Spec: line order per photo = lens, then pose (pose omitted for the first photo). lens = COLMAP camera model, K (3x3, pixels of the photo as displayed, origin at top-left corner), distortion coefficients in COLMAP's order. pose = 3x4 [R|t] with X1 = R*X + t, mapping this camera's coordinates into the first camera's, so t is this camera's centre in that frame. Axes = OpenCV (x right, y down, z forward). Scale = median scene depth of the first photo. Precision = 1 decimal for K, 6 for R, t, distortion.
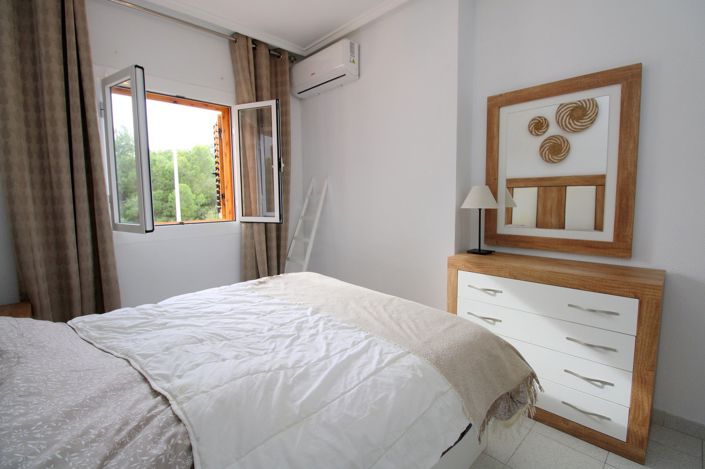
lens RADIAL K [[328.6, 0, 358.3], [0, 328.6, 226.3], [0, 0, 1]] dist [-0.005054, -0.000715]
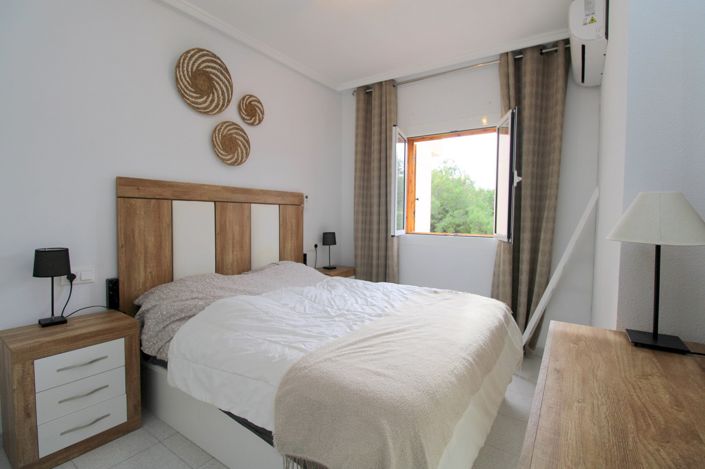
lens RADIAL K [[328.6, 0, 358.3], [0, 328.6, 226.3], [0, 0, 1]] dist [-0.005054, -0.000715]
pose [[0.203330, 0.050803, -0.977791, 1.014276], [-0.100866, 0.994427, 0.030692, -0.074026], [0.973901, 0.092385, 0.207321, 0.726987]]
